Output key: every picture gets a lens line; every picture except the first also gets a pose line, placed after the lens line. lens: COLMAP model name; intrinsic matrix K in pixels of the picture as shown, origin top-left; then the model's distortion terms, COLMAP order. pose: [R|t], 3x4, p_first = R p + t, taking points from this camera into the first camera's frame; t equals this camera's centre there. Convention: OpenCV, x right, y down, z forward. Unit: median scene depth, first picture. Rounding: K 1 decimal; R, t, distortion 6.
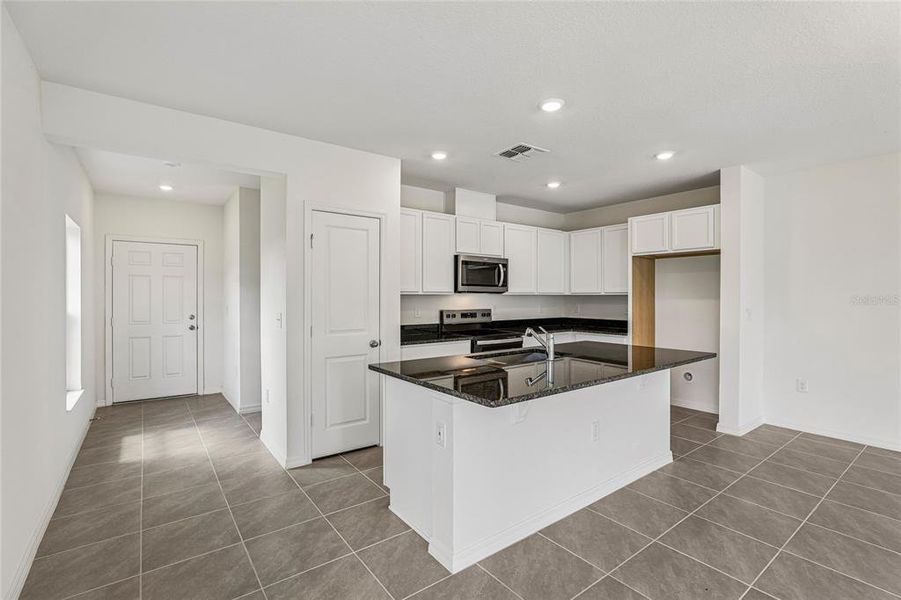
lens RADIAL K [[413.3, 0, 453.2], [0, 413.3, 293.7], [0, 0, 1]] dist [-0.016013, 0.000858]
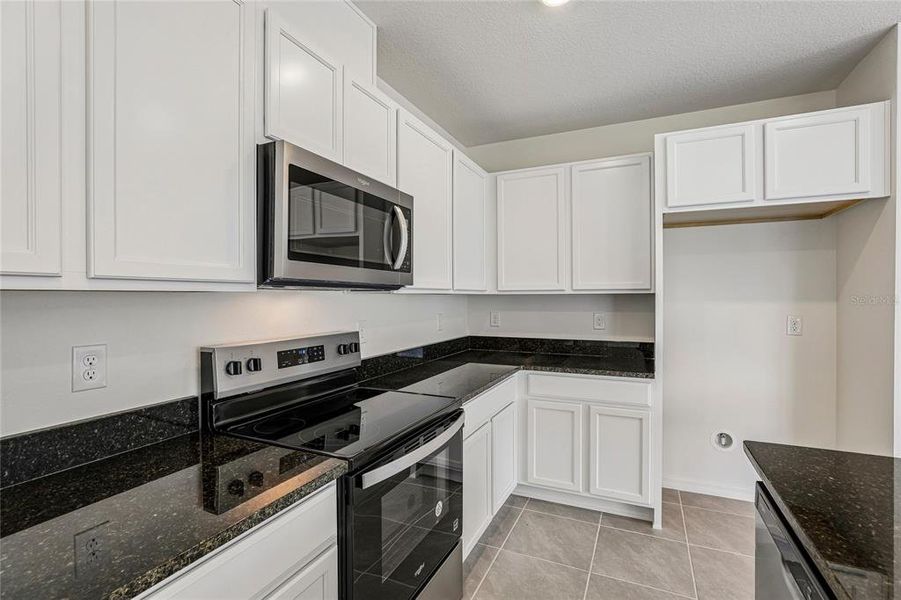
lens RADIAL K [[411.4, 0, 450.5], [0, 411.4, 300.0], [0, 0, 1]] dist [-0.019197, 0.000151]
pose [[0.885899, -0.007741, 0.463814, -0.010189], [0.002582, 0.999928, 0.011758, 0.004446], [-0.463871, -0.009218, 0.885855, 0.715795]]
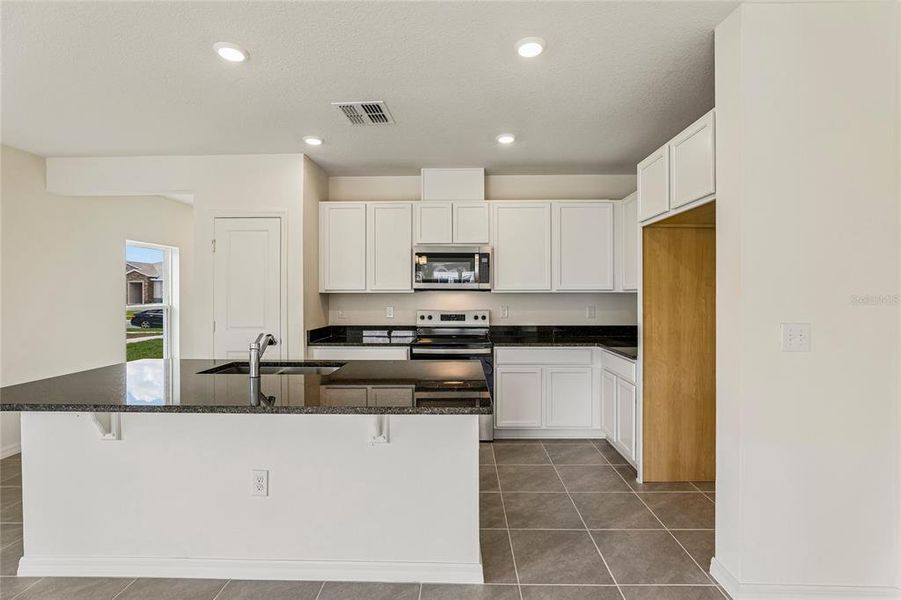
lens RADIAL K [[413.3, 0, 453.2], [0, 413.3, 293.7], [0, 0, 1]] dist [-0.016013, 0.000858]
pose [[0.783322, -0.003260, -0.621608, 0.610055], [0.005662, 0.999982, 0.001890, 0.002659], [0.621590, -0.005000, 0.783326, 0.376493]]
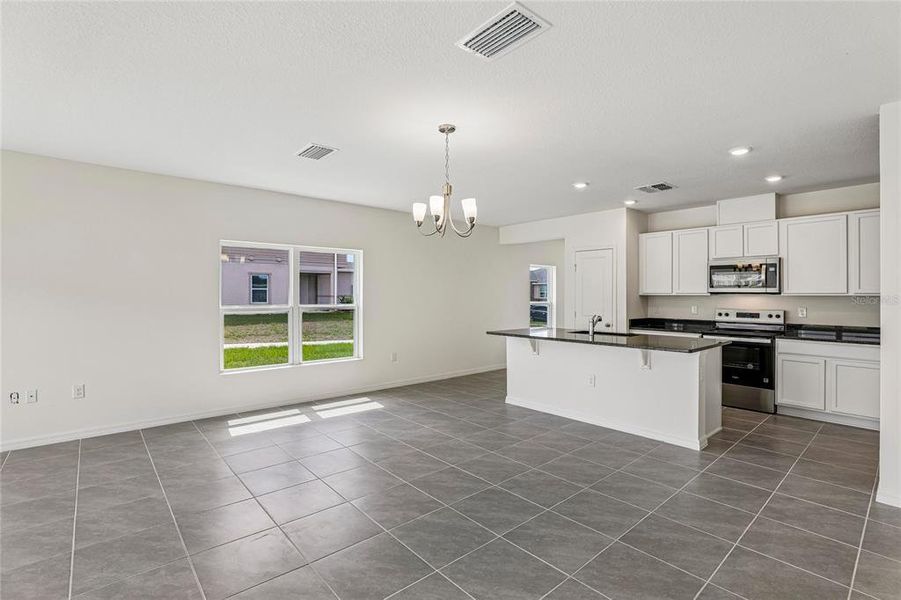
lens RADIAL K [[413.3, 0, 453.2], [0, 413.3, 293.7], [0, 0, 1]] dist [-0.016013, 0.000858]
pose [[0.074512, -0.003635, -0.997214, 1.108242], [0.001410, 0.999993, -0.003540, 0.000586], [0.997219, -0.001143, 0.074516, 0.197531]]
